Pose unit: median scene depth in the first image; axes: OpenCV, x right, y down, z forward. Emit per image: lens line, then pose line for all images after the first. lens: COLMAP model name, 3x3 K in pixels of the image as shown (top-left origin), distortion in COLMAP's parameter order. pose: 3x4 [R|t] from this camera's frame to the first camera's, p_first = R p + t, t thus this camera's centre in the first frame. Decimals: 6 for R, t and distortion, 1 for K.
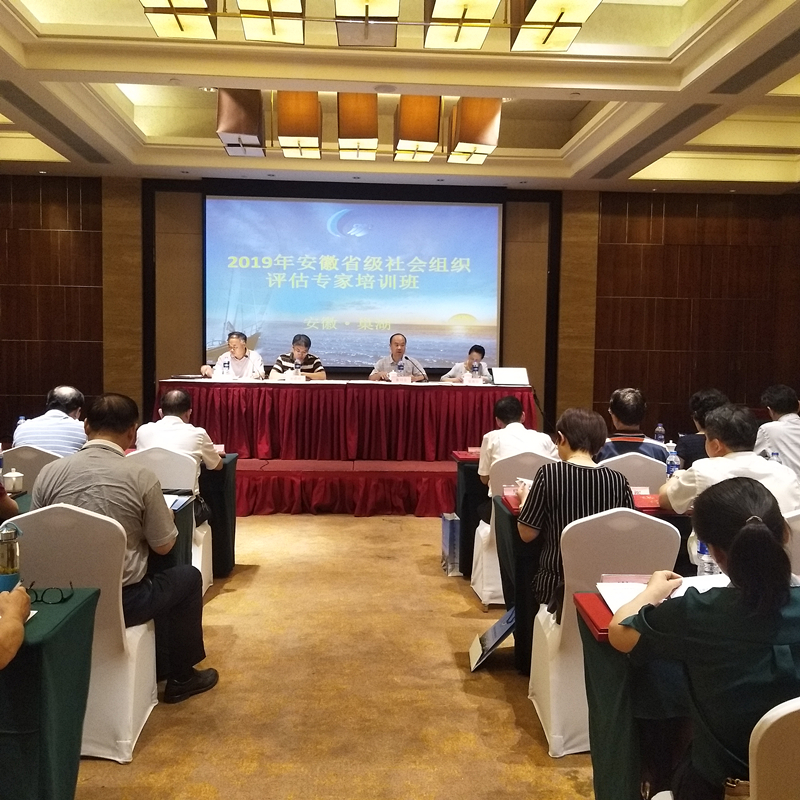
lens RADIAL K [[802.7, 0, 402.5], [0, 802.7, 390.8], [0, 0, 1]] dist [0.089956, -0.159496]
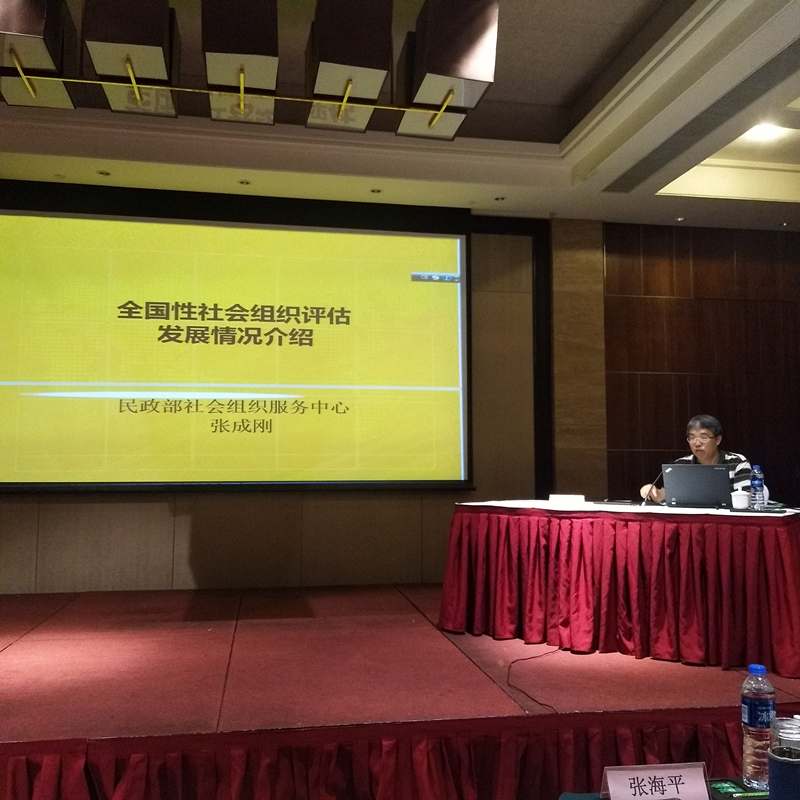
lens RADIAL K [[802.7, 0, 402.5], [0, 802.7, 390.8], [0, 0, 1]] dist [0.089956, -0.159496]
pose [[0.993008, -0.005228, 0.117933, -0.009663], [0.021683, 0.990100, -0.138682, -0.010312], [-0.116040, 0.140269, 0.983290, 0.367269]]
